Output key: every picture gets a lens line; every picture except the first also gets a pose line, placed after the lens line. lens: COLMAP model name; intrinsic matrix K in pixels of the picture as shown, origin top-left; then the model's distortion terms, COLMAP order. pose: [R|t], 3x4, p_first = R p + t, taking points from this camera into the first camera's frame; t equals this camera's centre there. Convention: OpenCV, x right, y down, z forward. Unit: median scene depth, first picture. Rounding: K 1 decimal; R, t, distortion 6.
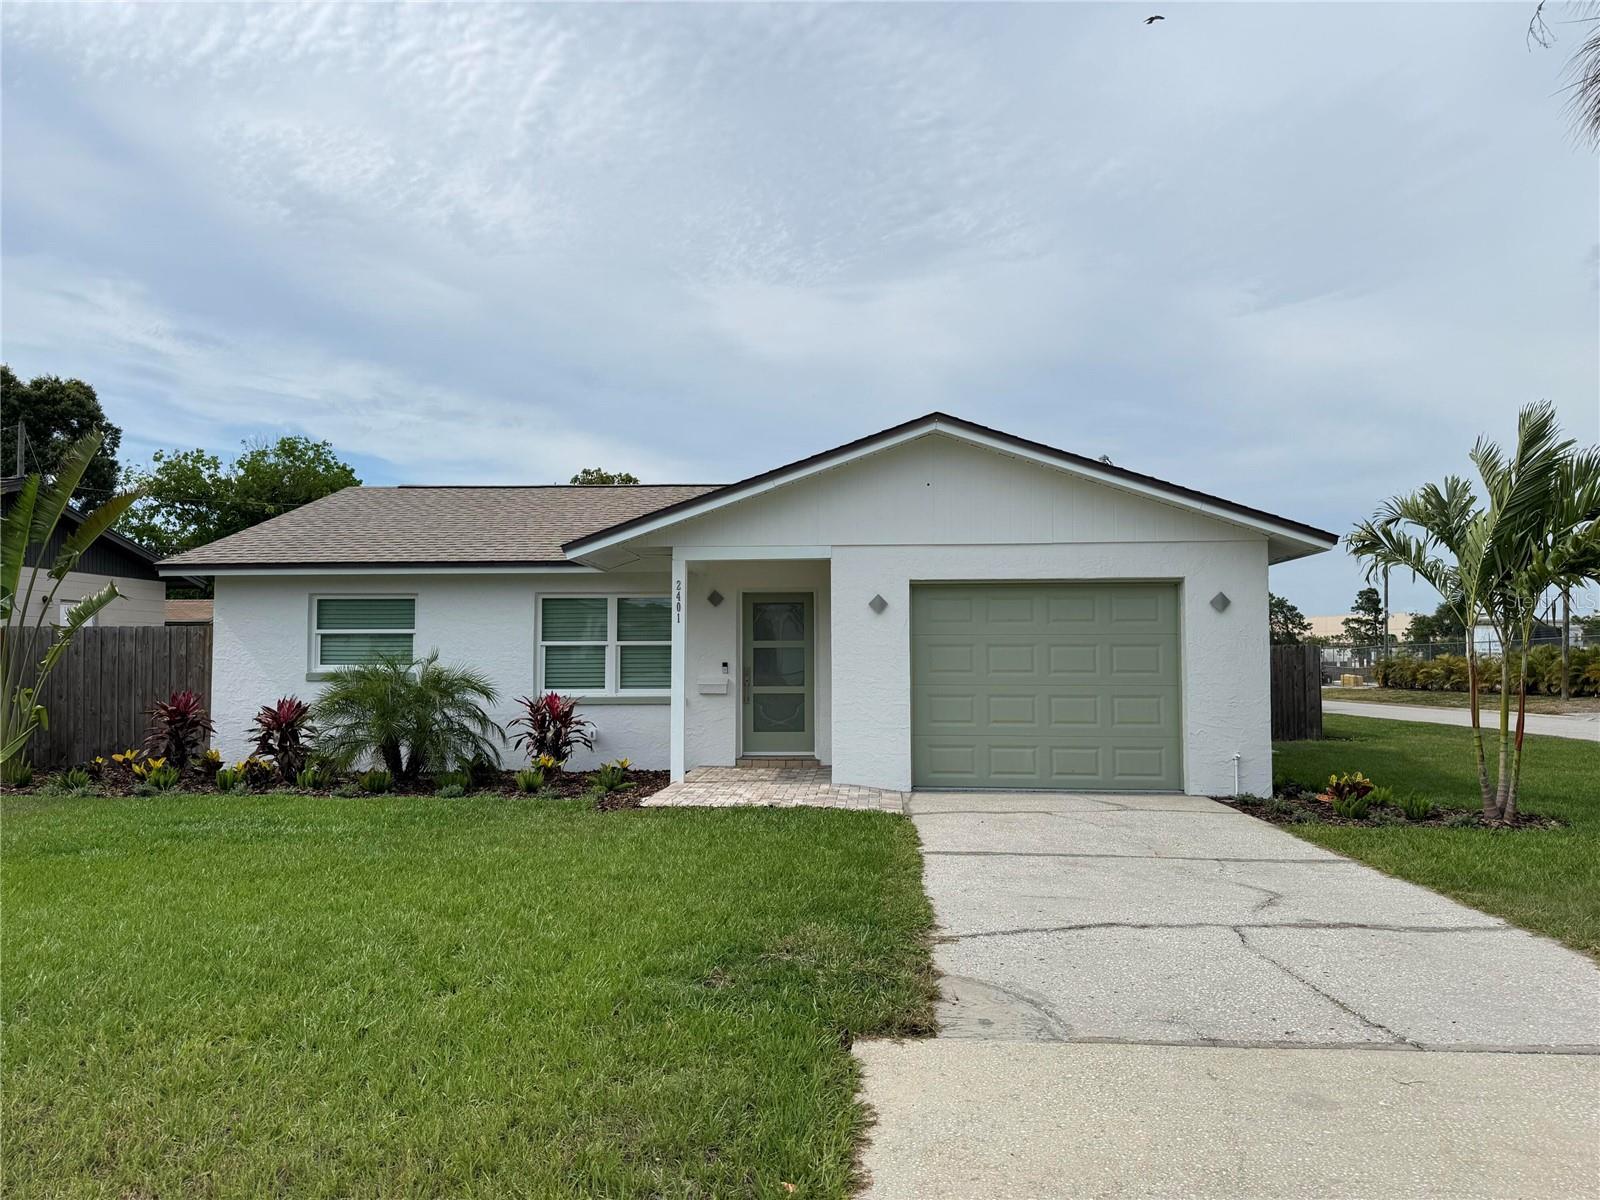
lens RADIAL K [[1125.2, 0, 795.0], [0, 1125.2, 623.2], [0, 0, 1]] dist [0.001295, -0.002675]
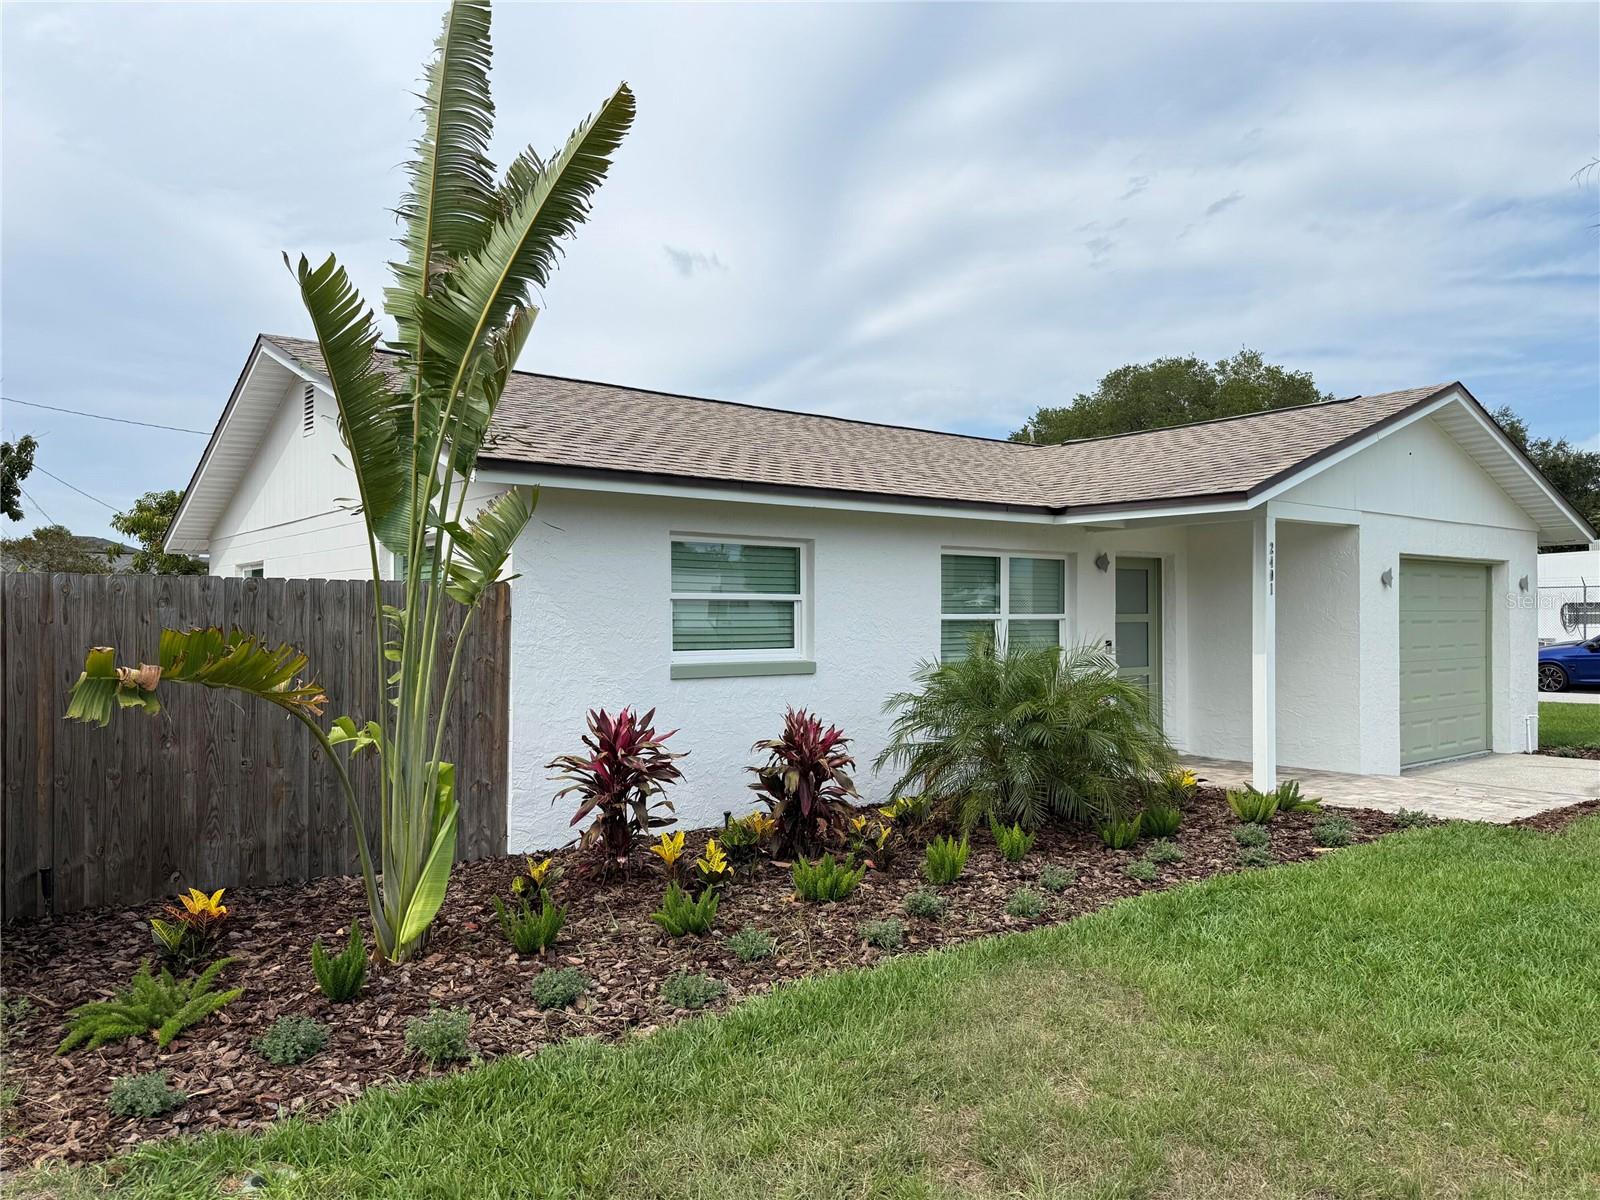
lens RADIAL K [[1125.2, 0, 795.0], [0, 1125.2, 623.2], [0, 0, 1]] dist [0.001295, -0.002675]
pose [[0.749112, -0.000503, 0.662443, -0.766618], [-0.019223, 0.999562, 0.022497, 0.007532], [-0.662165, -0.029587, 0.748774, 0.527525]]
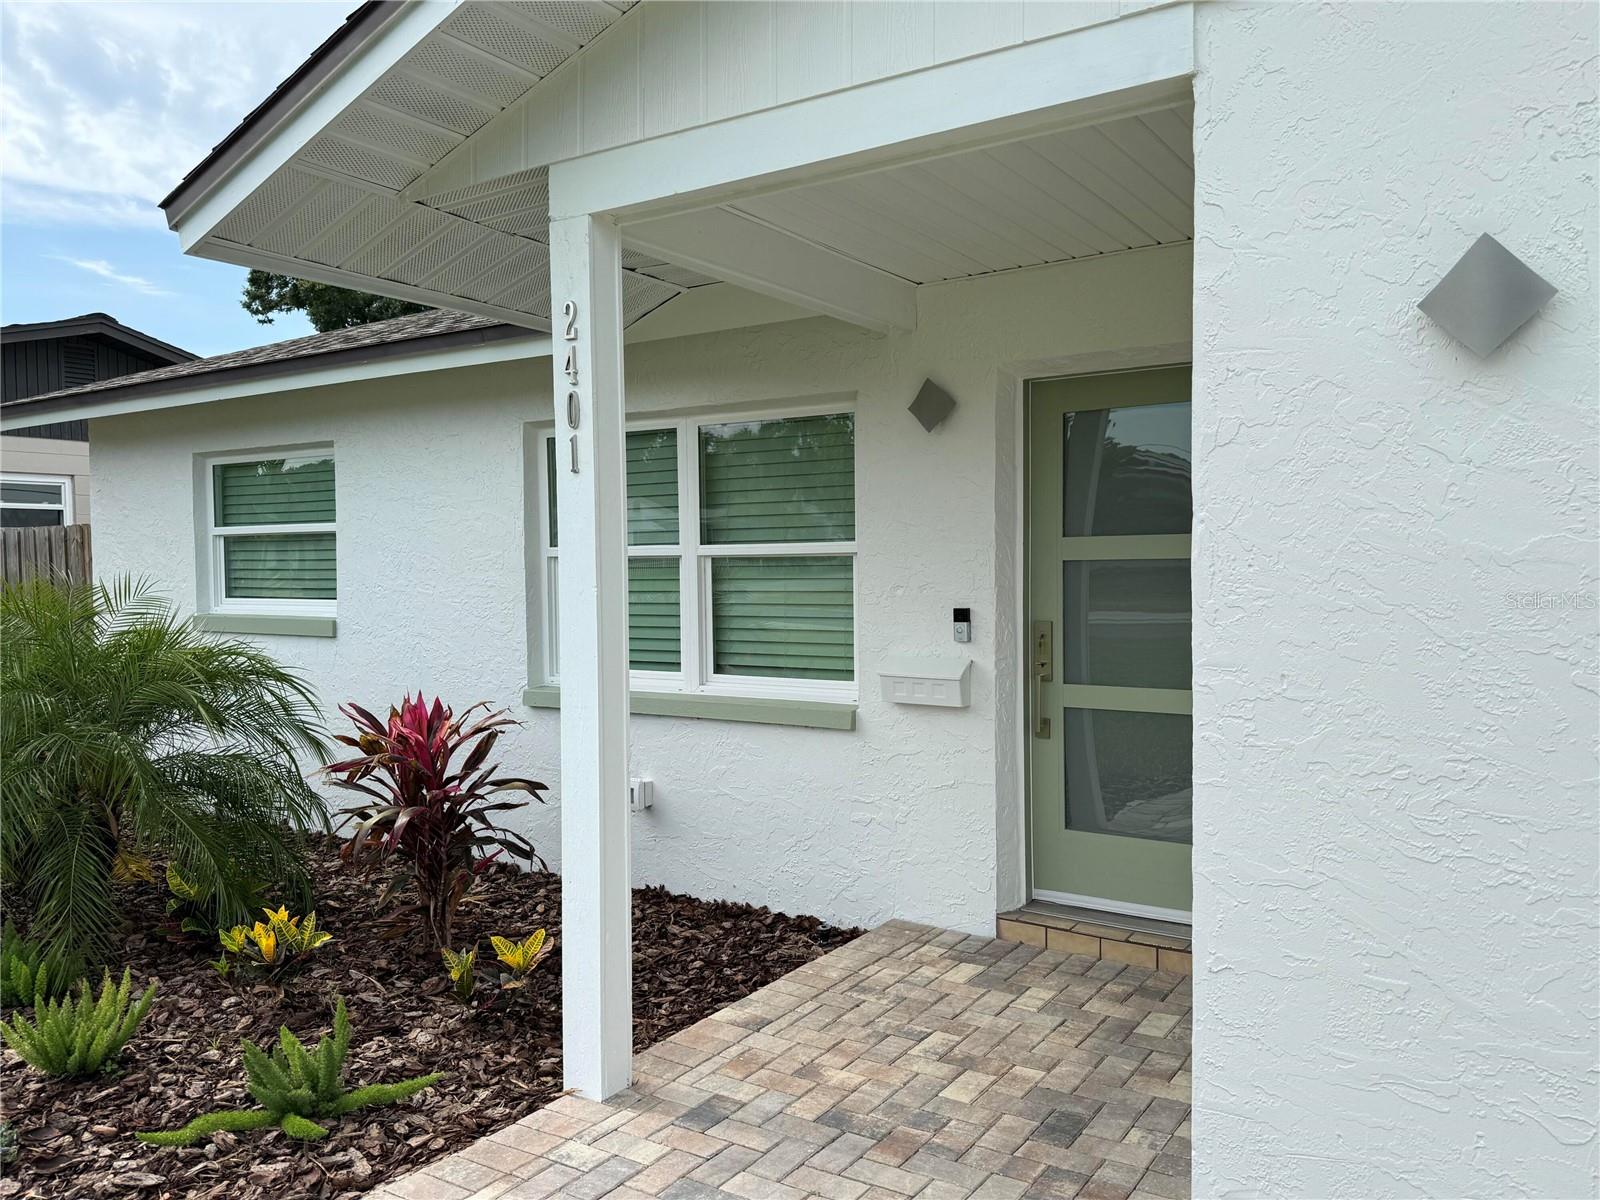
lens RADIAL K [[1216.1, 0, 800.0], [0, 1216.1, 600.0], [0, 0, 1]] dist [0.005084, 0.000653]
pose [[0.886073, 0.011427, -0.463406, 0.056318], [0.015073, 0.998457, 0.053442, 0.013076], [0.463301, -0.054339, 0.884533, 0.660414]]
